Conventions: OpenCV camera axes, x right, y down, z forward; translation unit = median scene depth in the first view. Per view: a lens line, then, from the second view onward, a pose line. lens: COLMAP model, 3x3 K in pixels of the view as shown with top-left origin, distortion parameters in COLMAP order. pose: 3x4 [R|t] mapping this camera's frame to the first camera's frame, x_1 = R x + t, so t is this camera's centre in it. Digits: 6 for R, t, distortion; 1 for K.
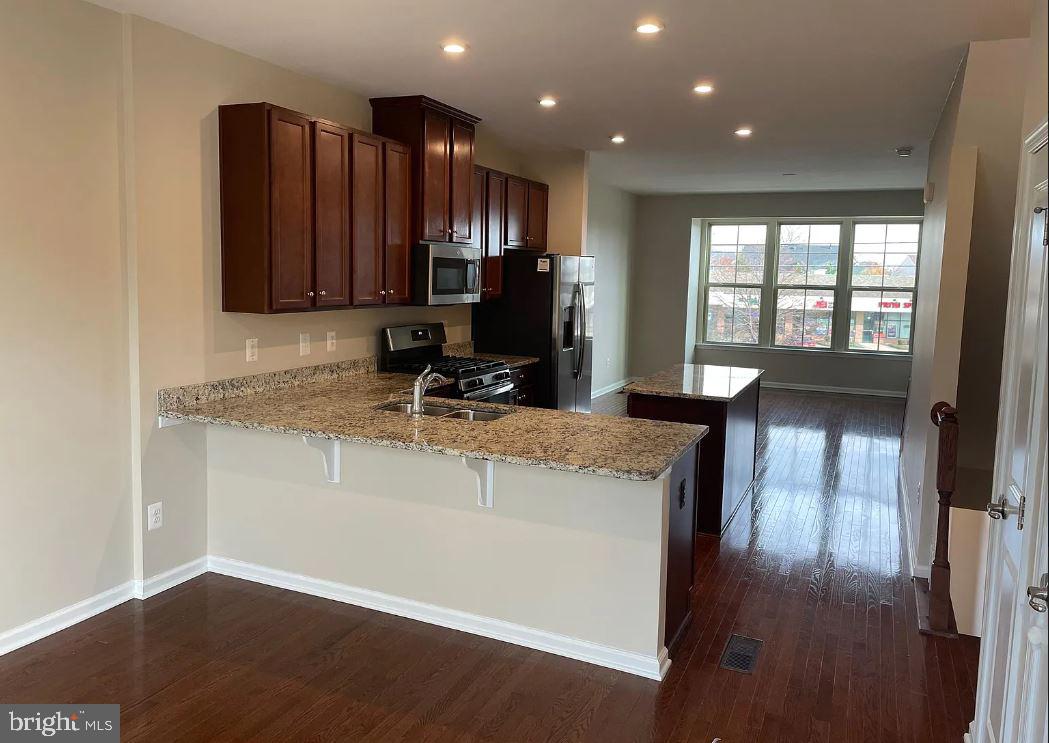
lens RADIAL K [[800.5, 0, 521.9], [0, 800.5, 365.4], [0, 0, 1]] dist [0.042704, 0.000731]
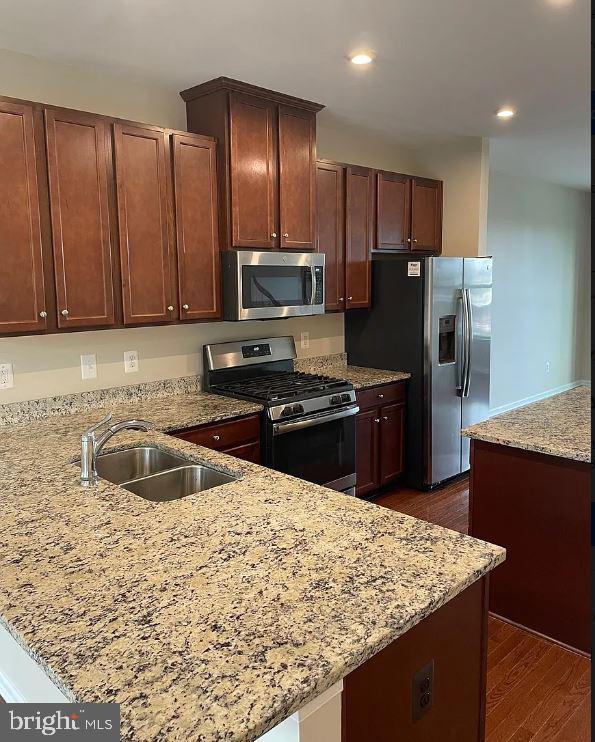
lens RADIAL K [[600.3, 0, 303.1], [0, 600.3, 356.1], [0, 0, 1]] dist [0.035984, 0.002181]
pose [[0.931891, 0.012208, -0.362534, 0.180227], [-0.008298, 0.999889, 0.012341, -0.042674], [0.362645, -0.008492, 0.931889, 0.393168]]
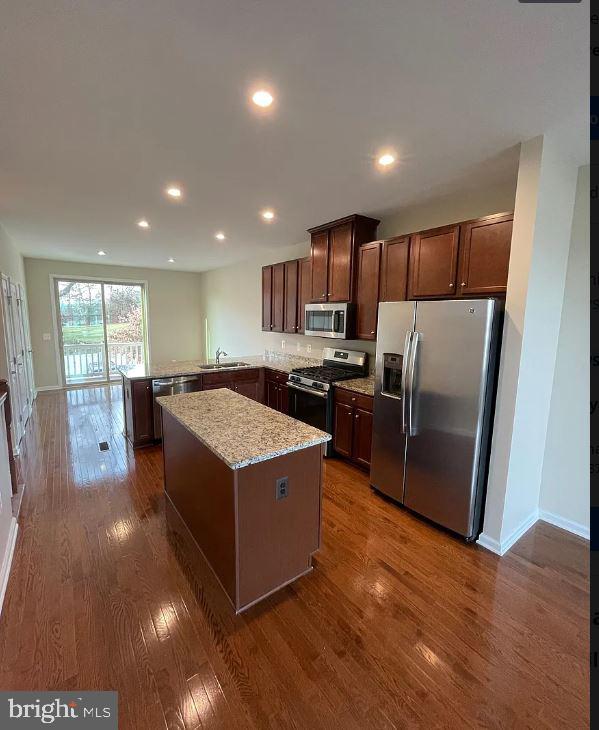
lens RADIAL K [[318.3, 0, 300.6], [0, 318.3, 357.3], [0, 0, 1]] dist [-0.001596, -0.001030]
pose [[-0.480305, 0.075384, -0.873856, 0.552501], [-0.136585, 0.977717, 0.159416, -0.139049], [0.866402, 0.195924, -0.459306, 1.299551]]
